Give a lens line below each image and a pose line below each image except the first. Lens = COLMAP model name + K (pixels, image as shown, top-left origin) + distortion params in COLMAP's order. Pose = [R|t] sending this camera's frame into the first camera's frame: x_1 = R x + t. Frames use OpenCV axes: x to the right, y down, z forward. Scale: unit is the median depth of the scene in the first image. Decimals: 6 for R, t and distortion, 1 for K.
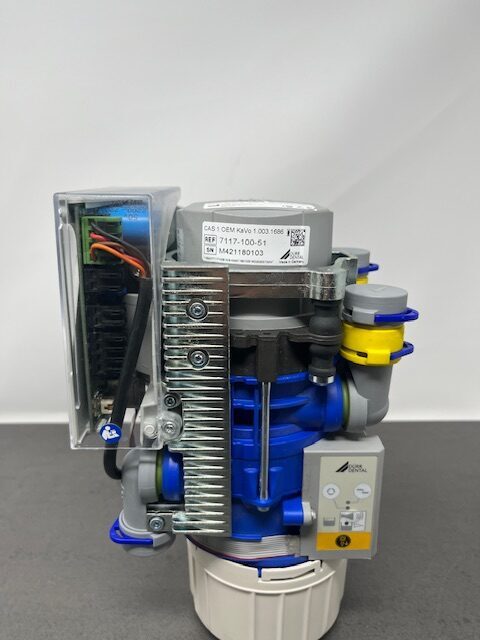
lens RADIAL K [[496.2, 0, 237.8], [0, 496.2, 306.9], [0, 0, 1]] dist [0.000545, -0.066368]
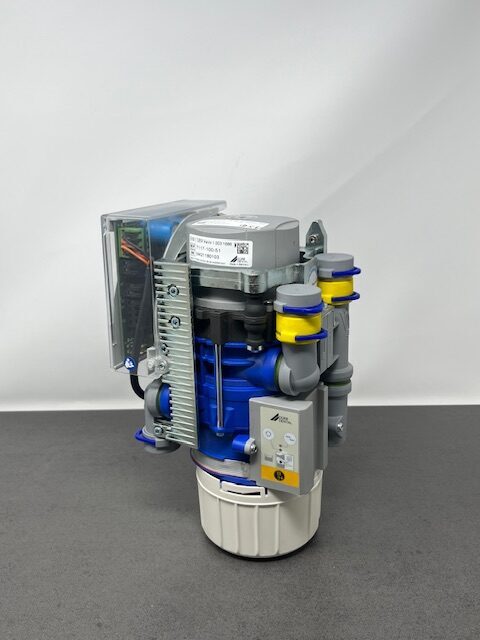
lens RADIAL K [[604.7, 0, 240.0], [0, 604.7, 320.0], [0, 0, 1]] dist [0.009334, -0.074230]
pose [[0.888813, 0.113241, -0.444059, 0.886566], [-0.100460, 0.993566, 0.052296, -0.021593], [0.447124, -0.001871, 0.894470, -0.568202]]
